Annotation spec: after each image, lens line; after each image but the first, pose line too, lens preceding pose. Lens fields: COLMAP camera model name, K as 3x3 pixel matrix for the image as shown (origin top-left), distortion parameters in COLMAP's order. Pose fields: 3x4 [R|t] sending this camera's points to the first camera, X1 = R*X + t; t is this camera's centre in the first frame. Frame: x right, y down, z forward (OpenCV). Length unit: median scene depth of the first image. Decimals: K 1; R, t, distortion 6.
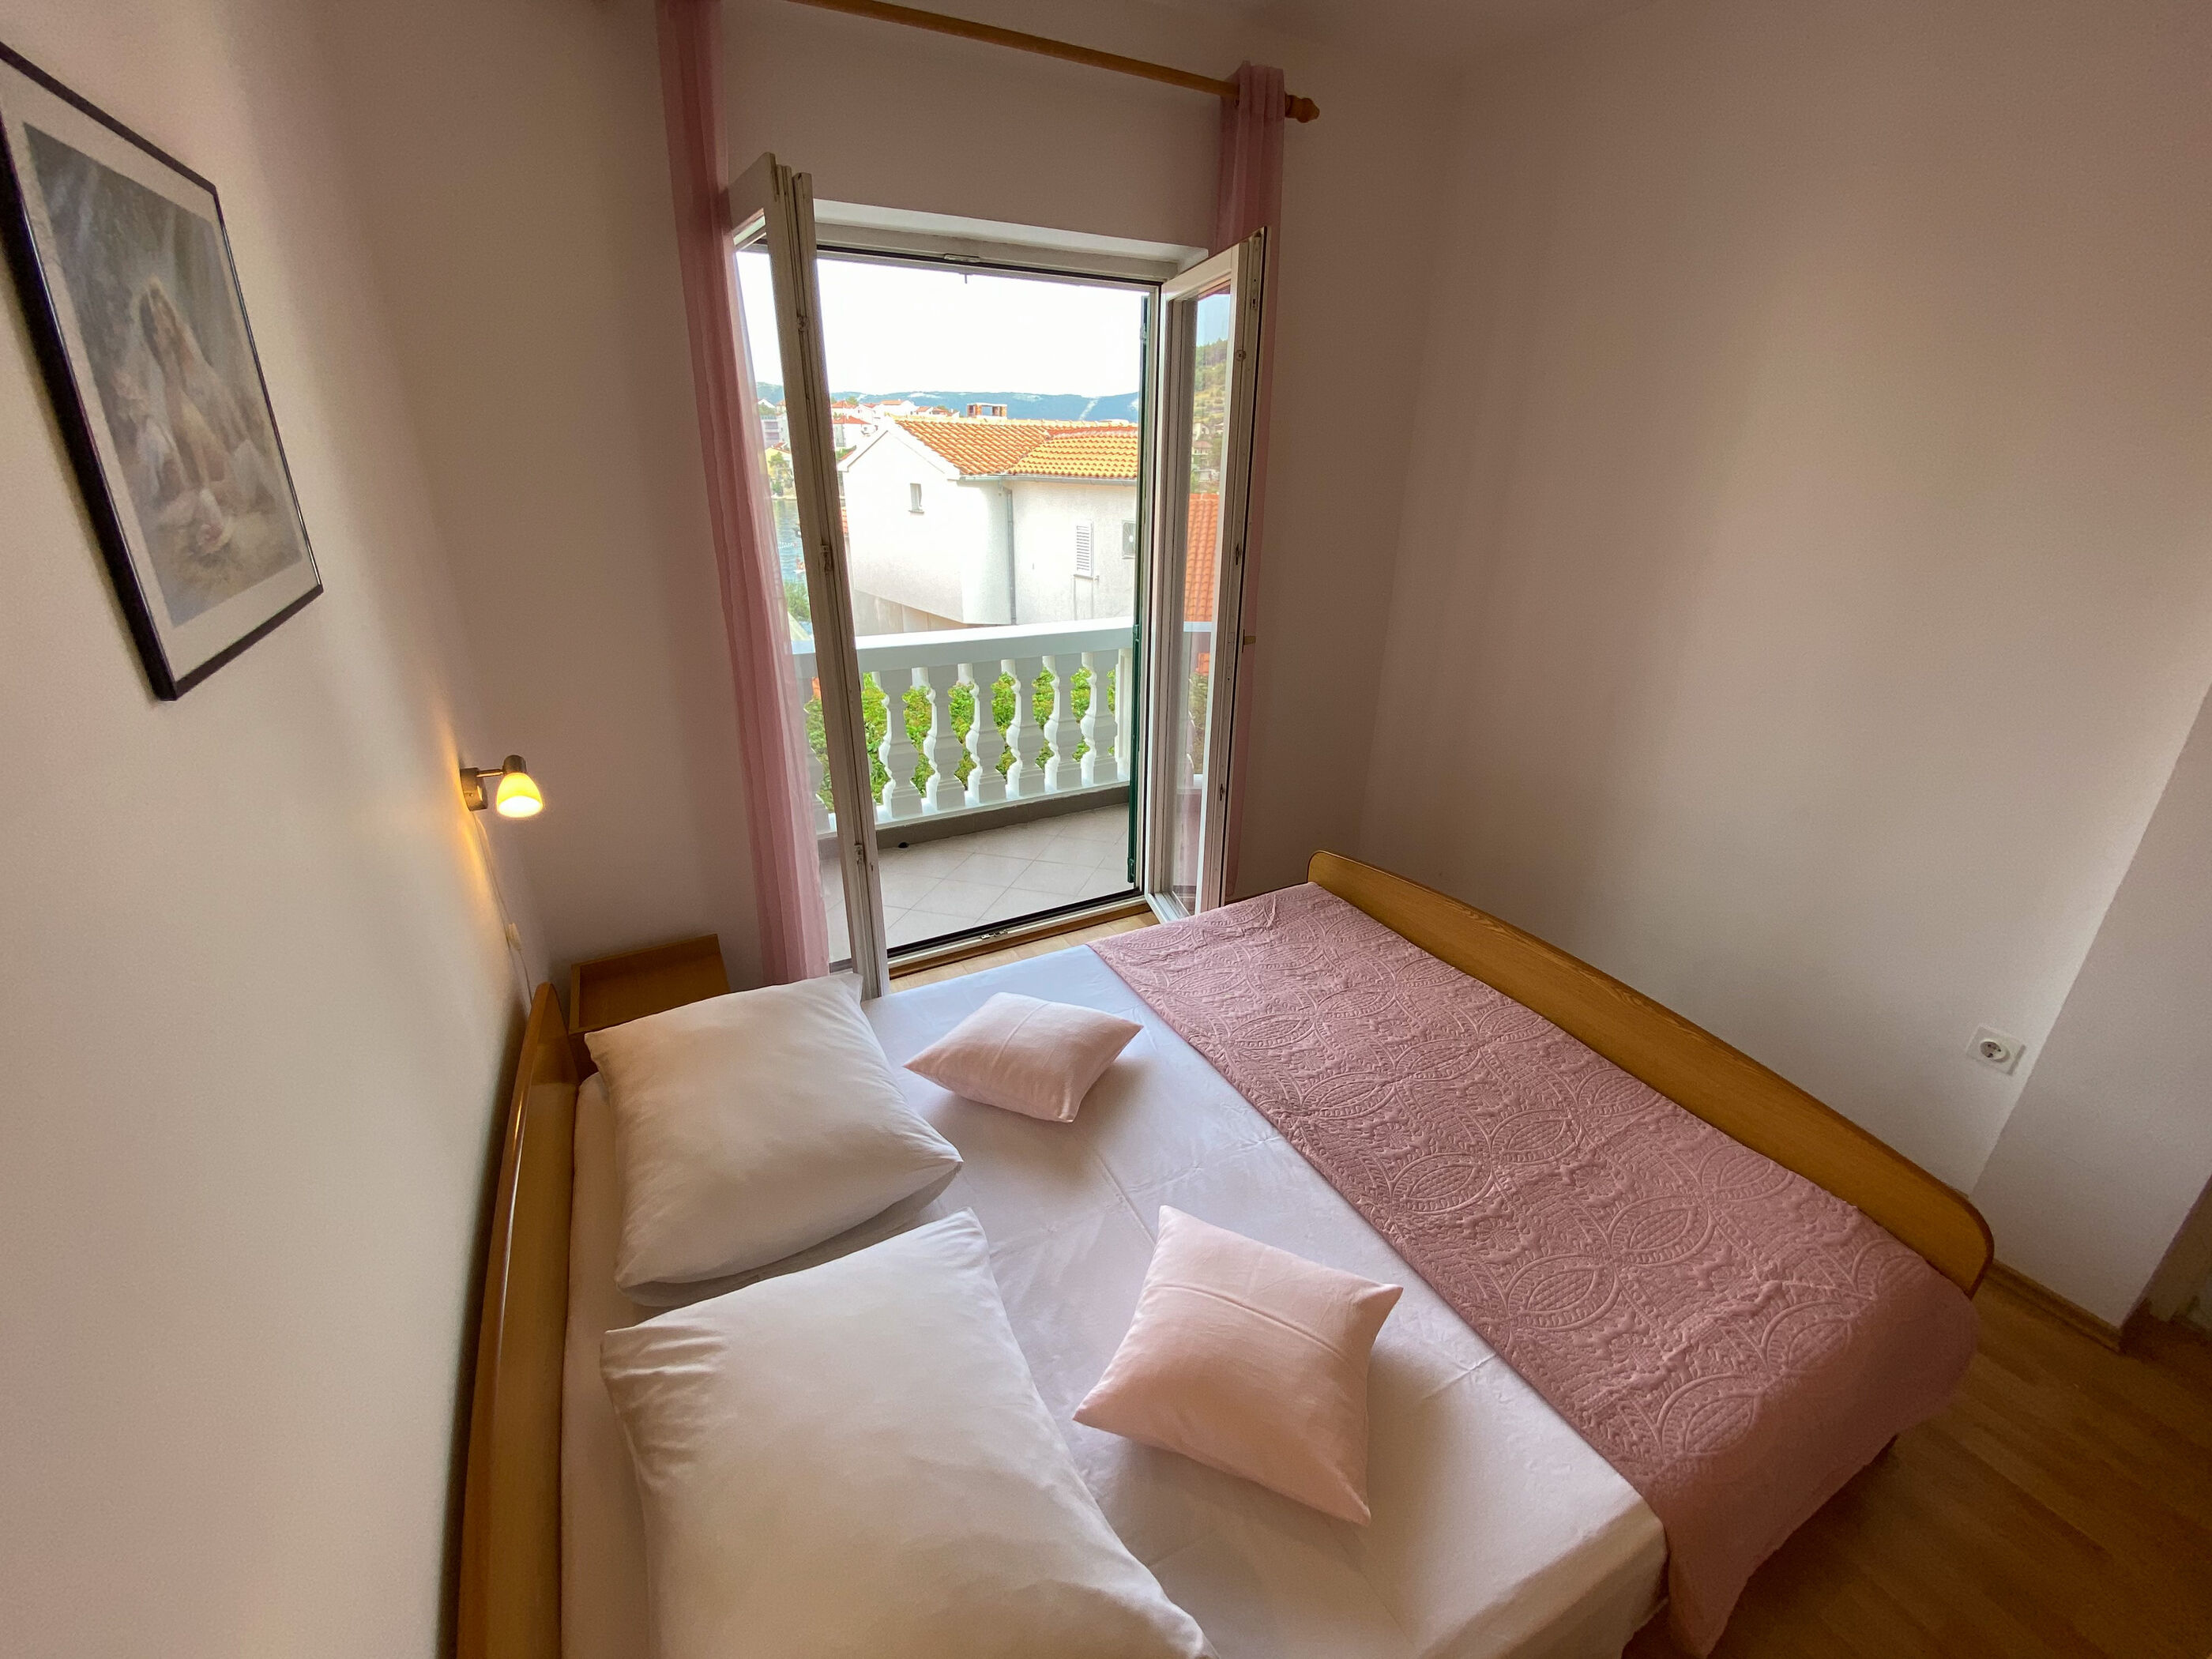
lens RADIAL K [[901.6, 0, 1101.7], [0, 901.6, 820.6], [0, 0, 1]] dist [0.001076, -0.012287]
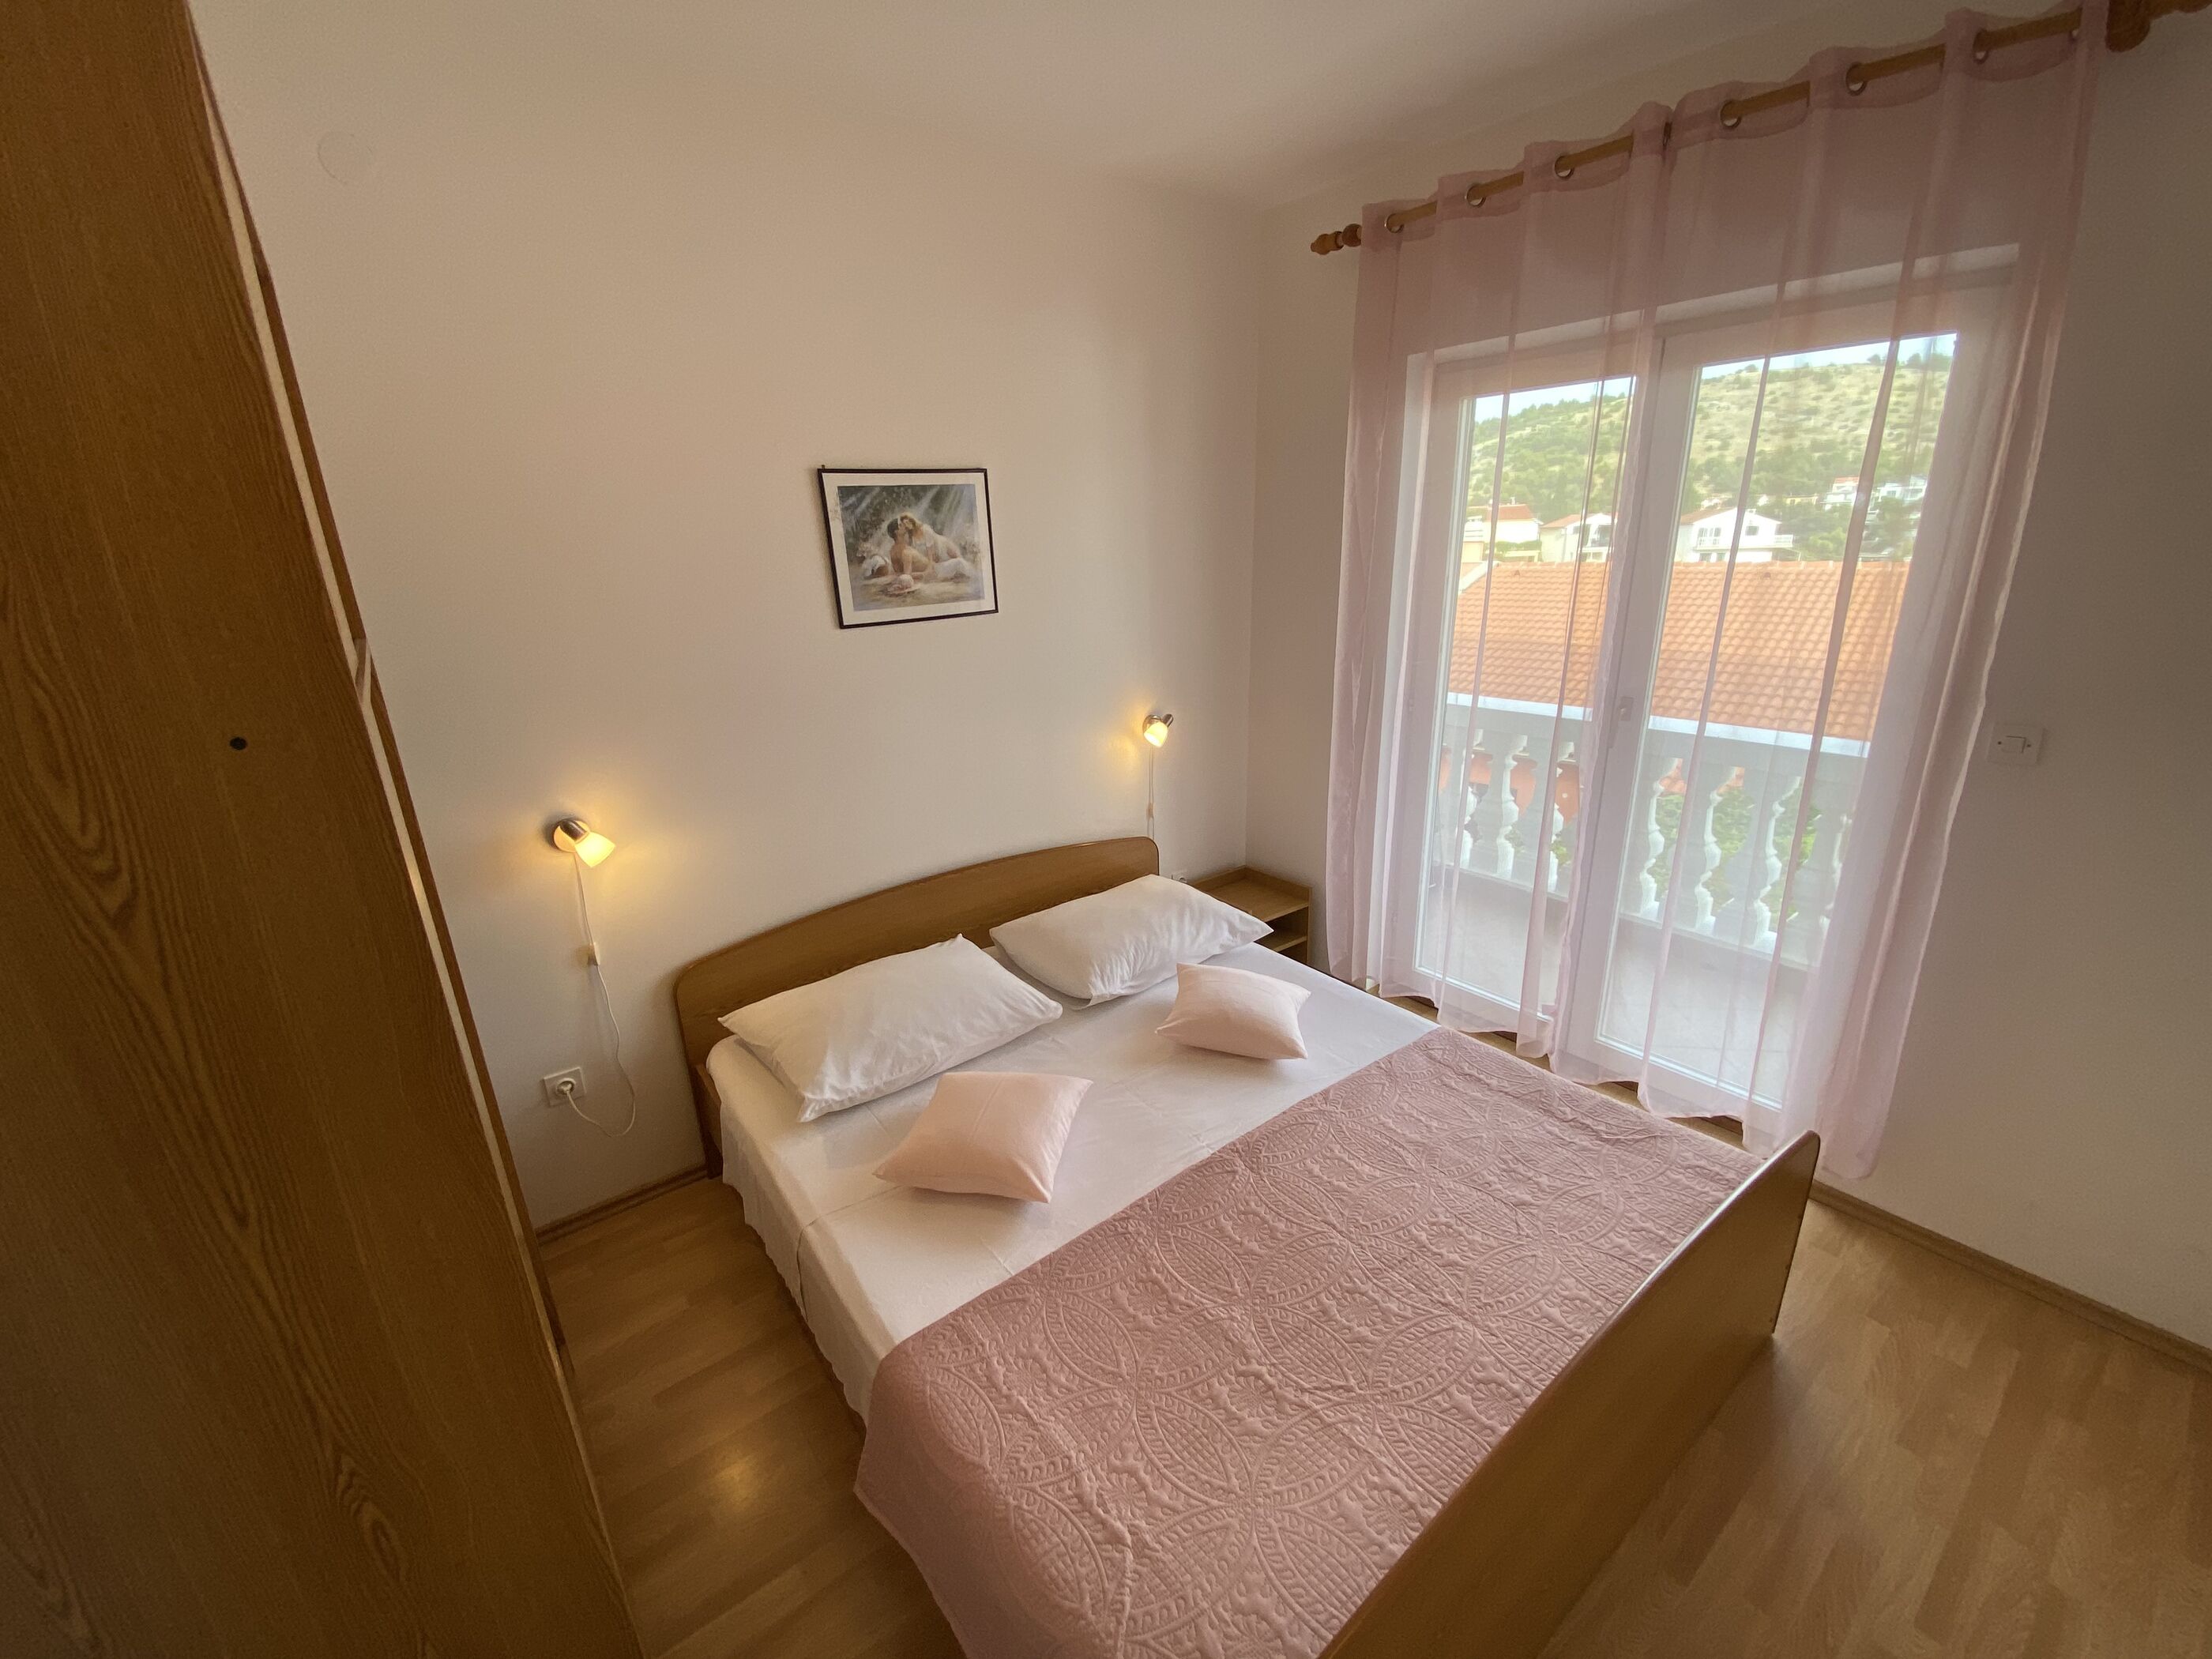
lens RADIAL K [[901.6, 0, 1101.7], [0, 901.6, 820.6], [0, 0, 1]] dist [0.001076, -0.012287]
pose [[0.166139, 0.275931, -0.946710, 1.449919], [-0.343938, 0.915979, 0.206616, -0.269771], [0.924178, 0.291282, 0.247083, 0.626746]]
